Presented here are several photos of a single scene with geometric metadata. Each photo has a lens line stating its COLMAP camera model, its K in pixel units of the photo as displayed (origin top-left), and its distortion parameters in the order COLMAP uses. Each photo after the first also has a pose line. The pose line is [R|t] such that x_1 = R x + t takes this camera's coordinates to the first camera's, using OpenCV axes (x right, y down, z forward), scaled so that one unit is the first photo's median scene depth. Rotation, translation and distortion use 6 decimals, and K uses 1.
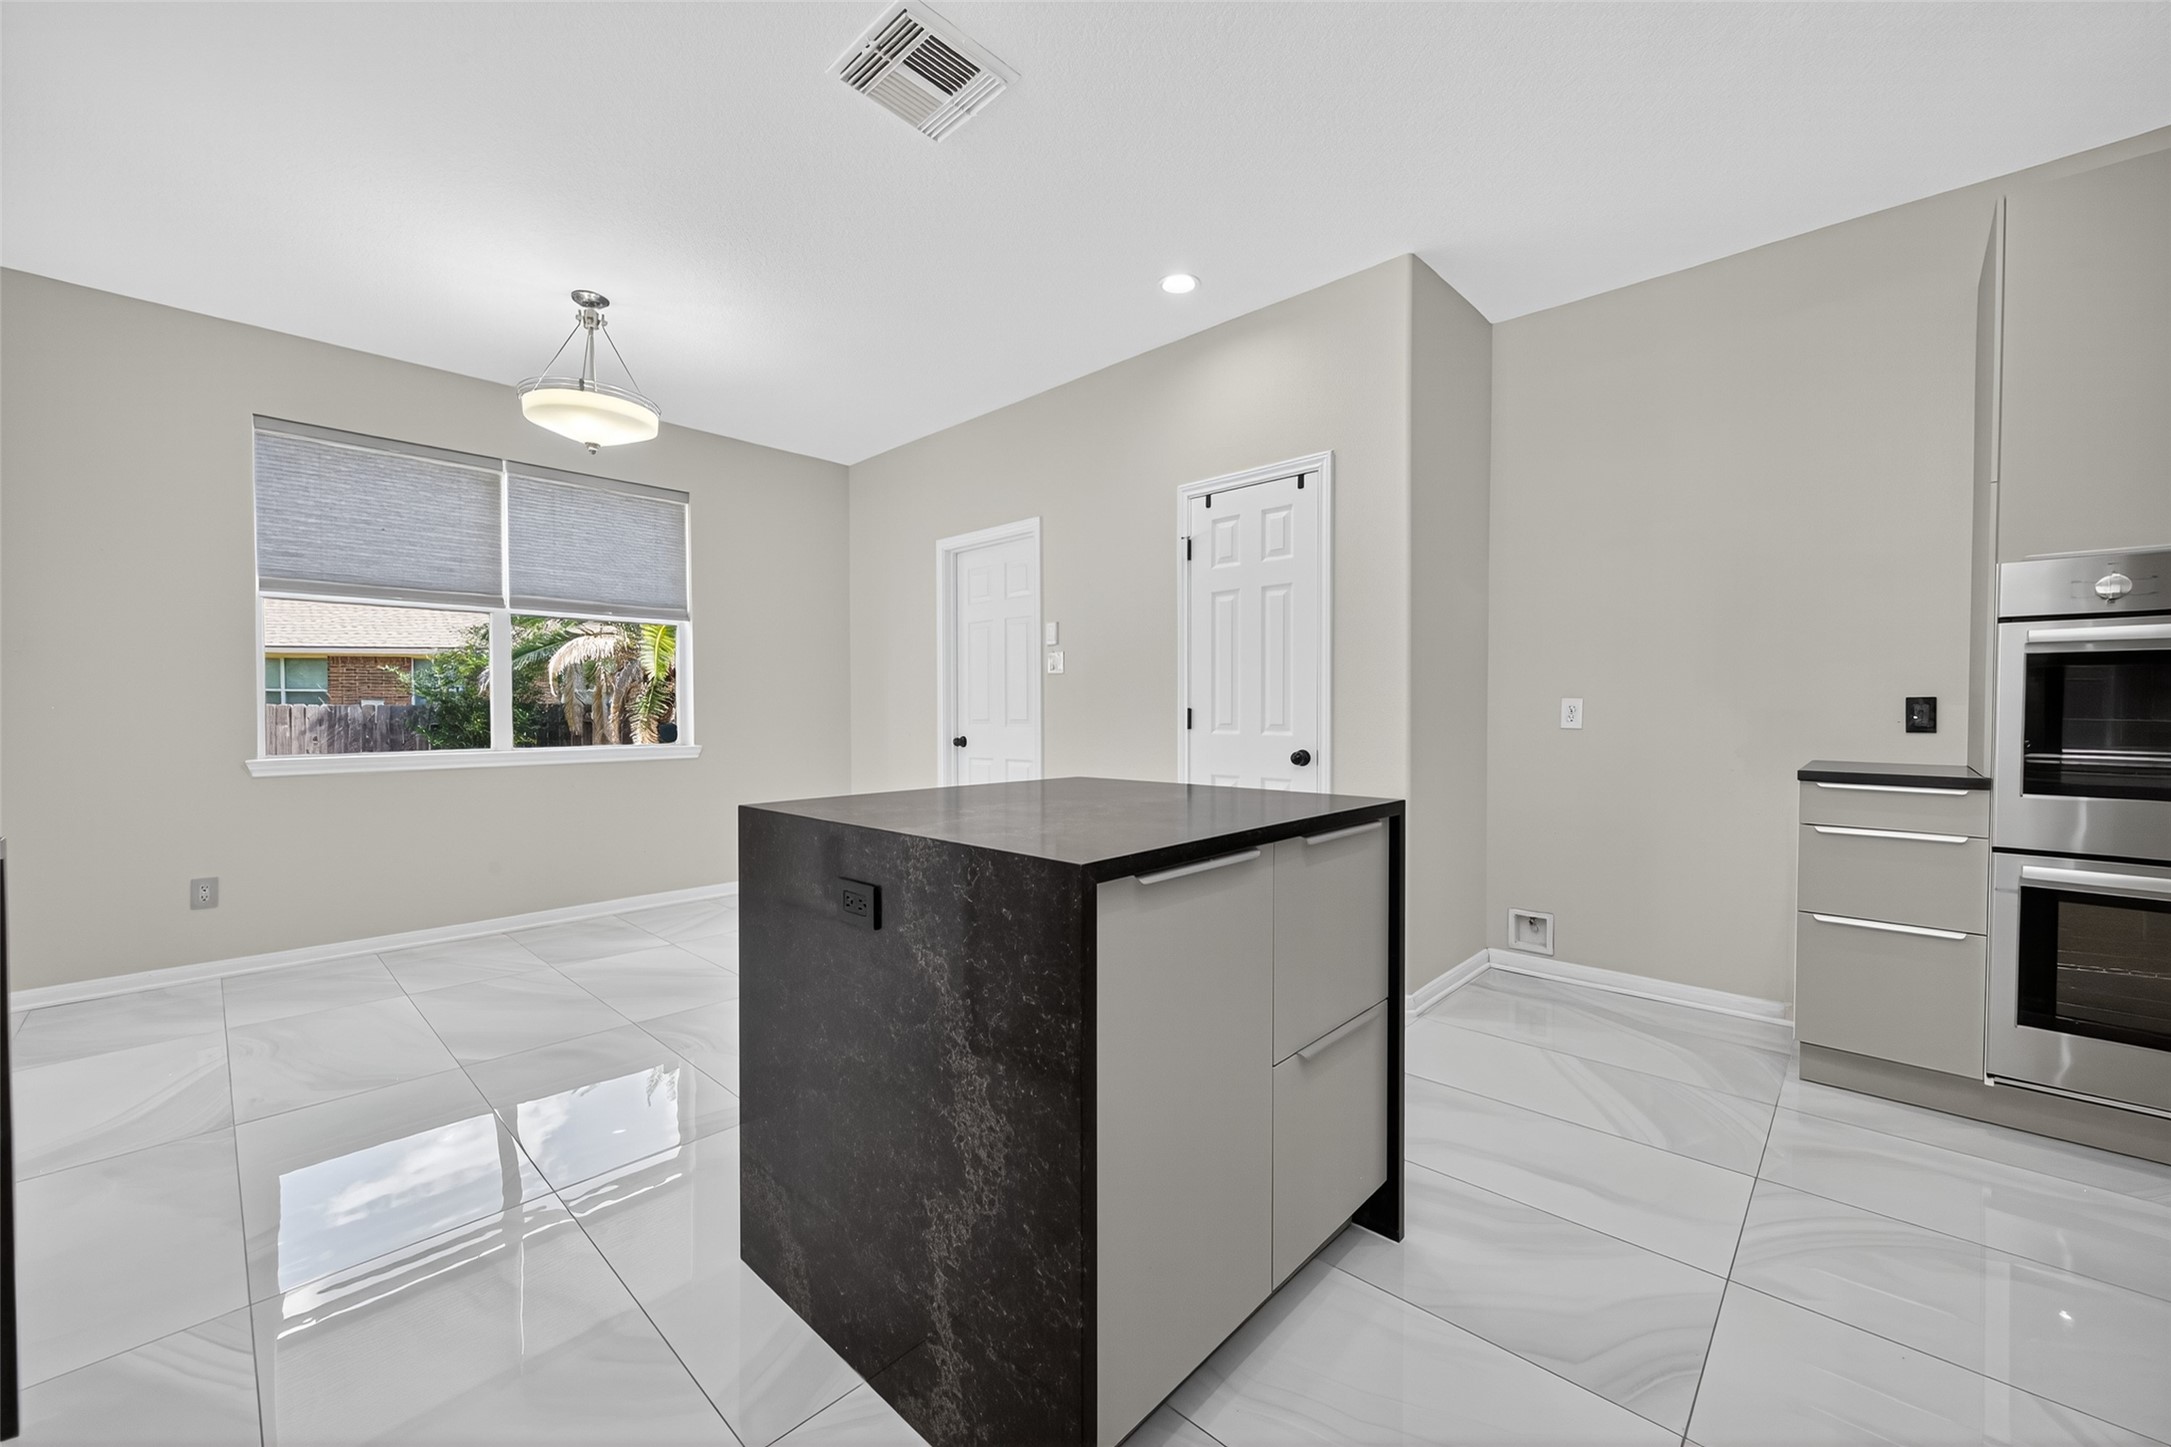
lens RADIAL K [[840.7, 0, 1104.6], [0, 840.7, 726.4], [0, 0, 1]] dist [-0.008048, -0.000212]
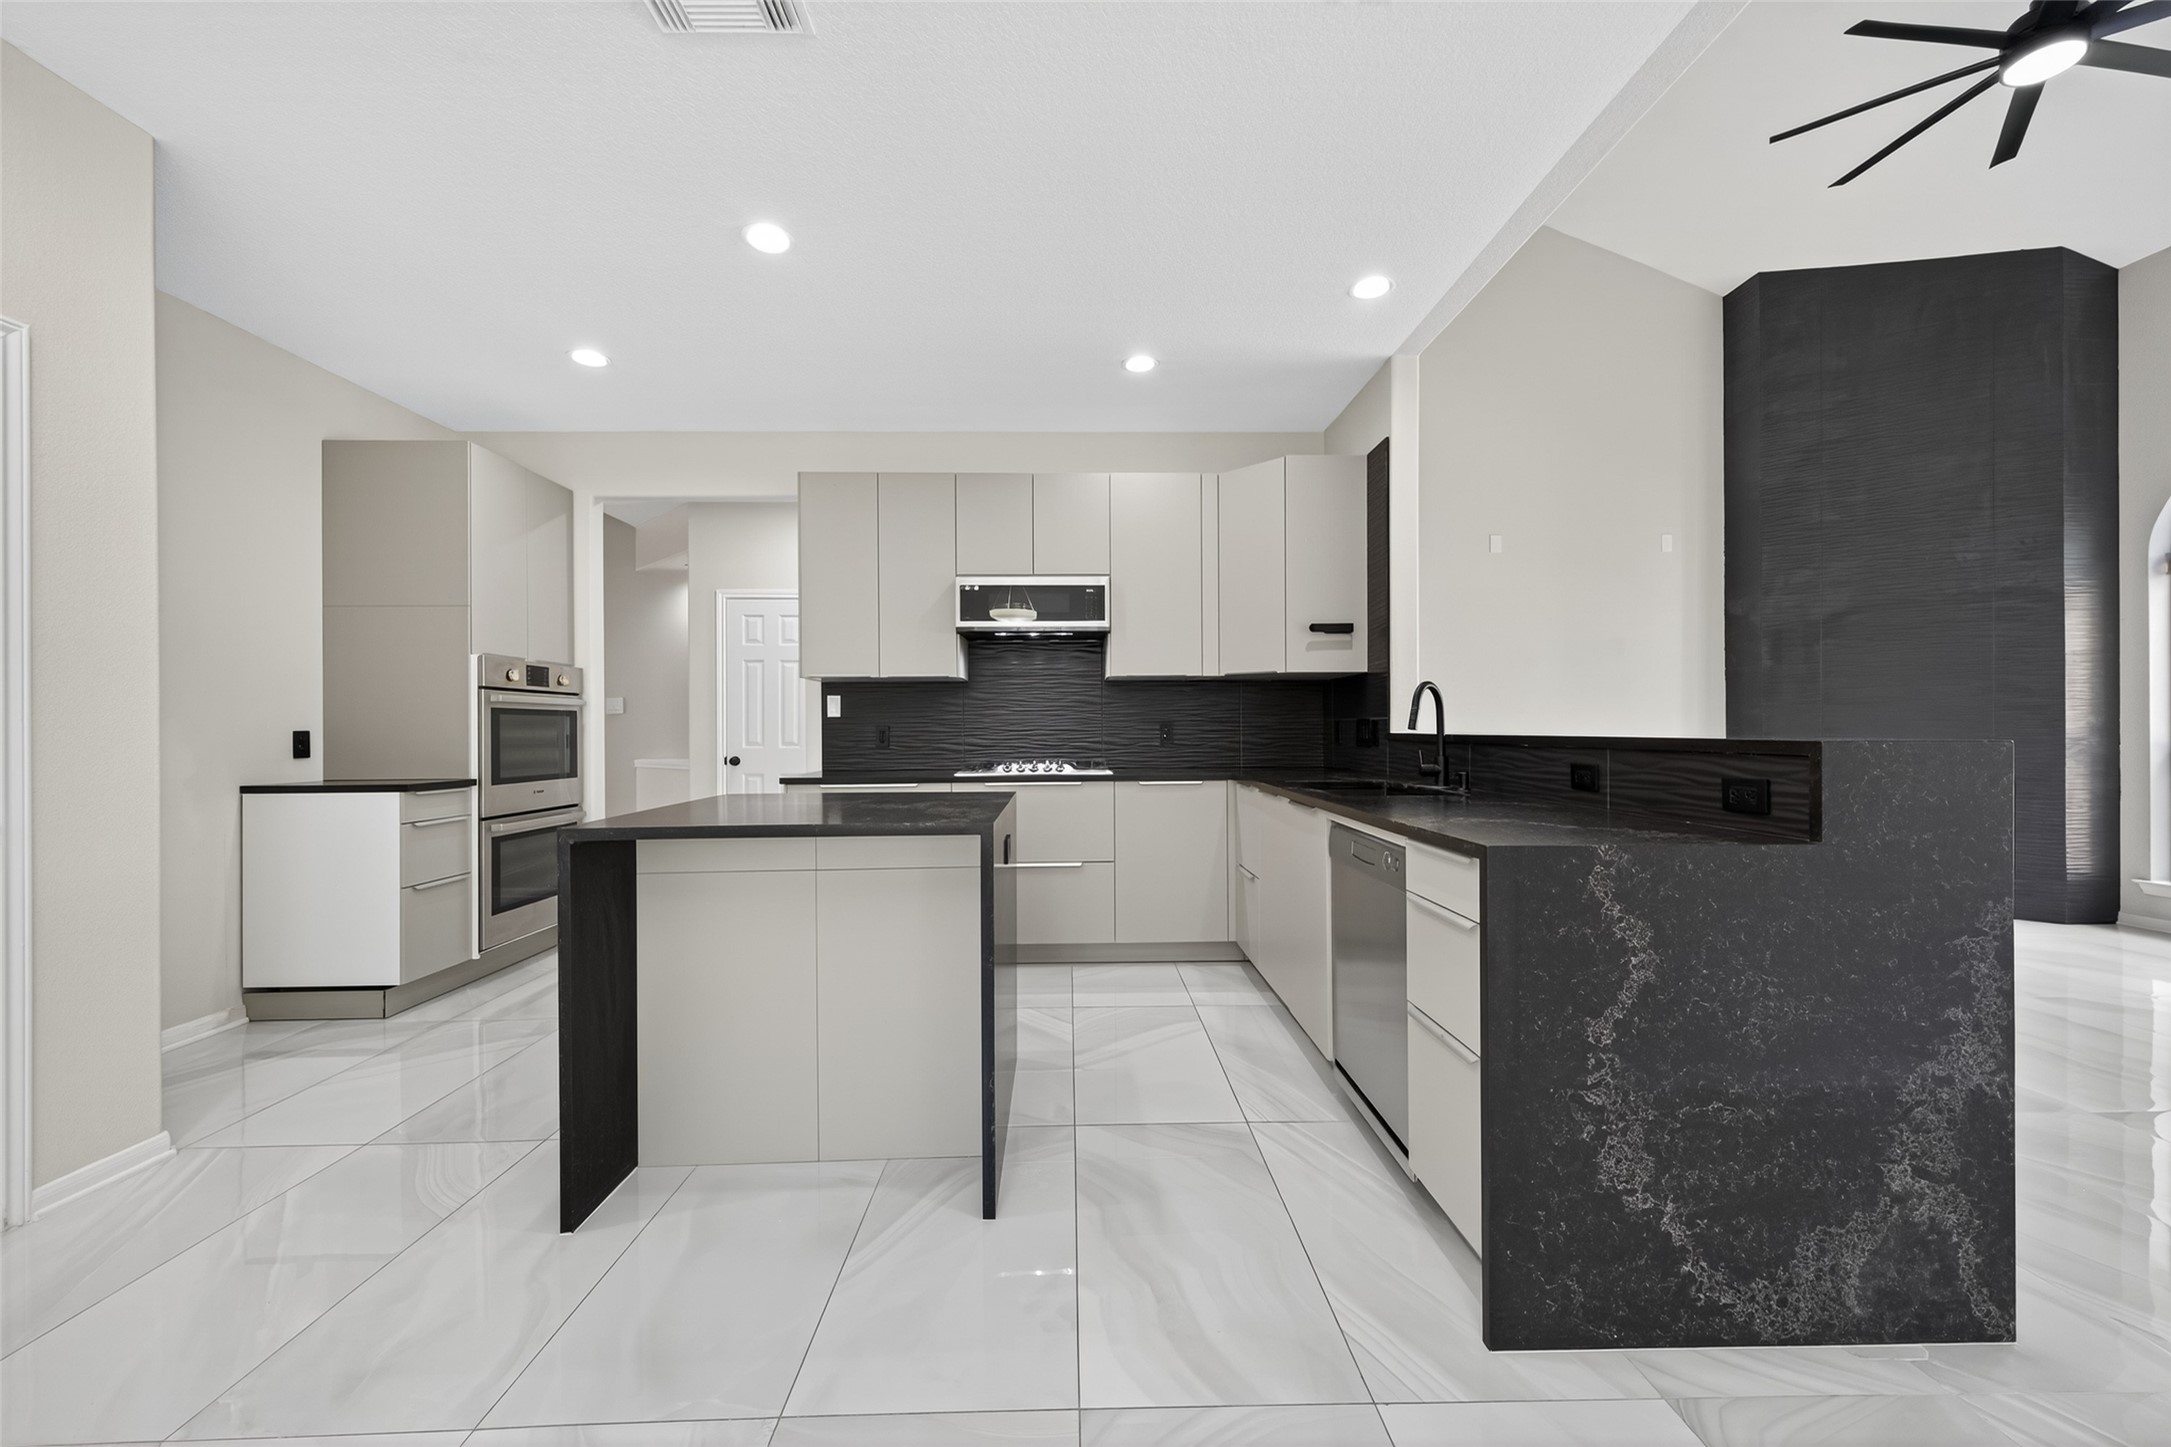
lens RADIAL K [[841.4, 0, 1089.0], [0, 841.4, 726.9], [0, 0, 1]] dist [0.003683, -0.000377]
pose [[-0.694858, 0.004708, 0.719132, -0.537179], [0.021452, 0.999669, 0.014184, -0.021645], [-0.718827, 0.025282, -0.694729, 0.668985]]
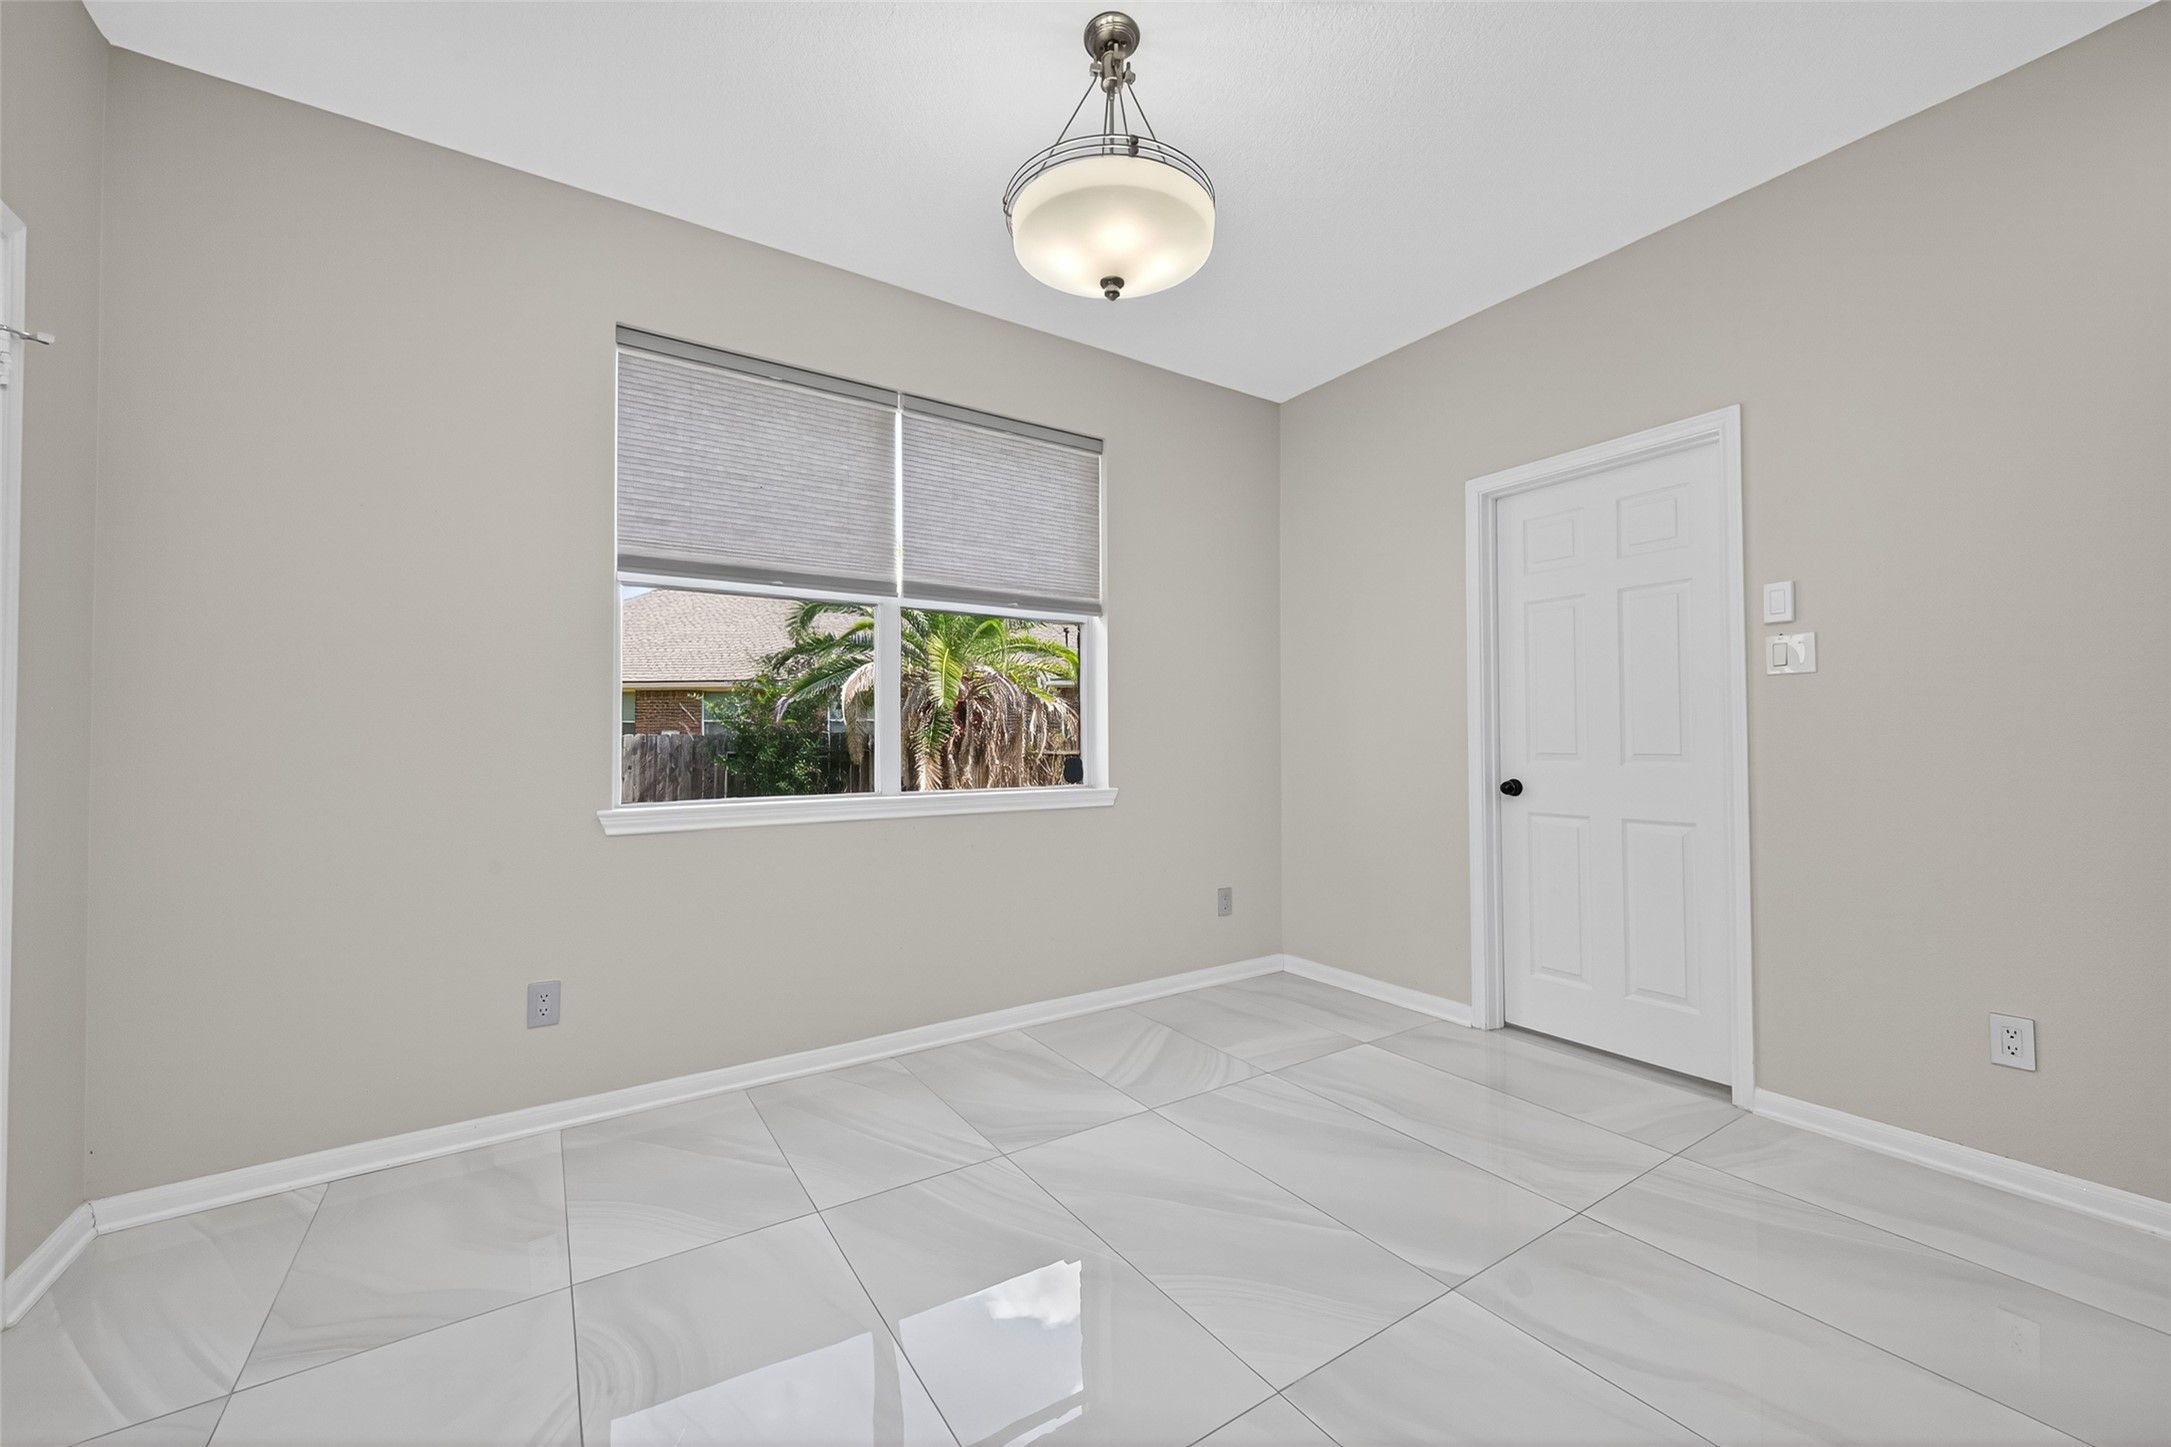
lens RADIAL K [[841.4, 0, 1089.0], [0, 841.4, 726.9], [0, 0, 1]] dist [0.003683, -0.000377]
pose [[0.969877, -0.004771, -0.243548, -0.379482], [-0.003634, 0.999414, -0.034050, -0.005723], [0.243568, 0.033909, 0.969291, 0.341776]]
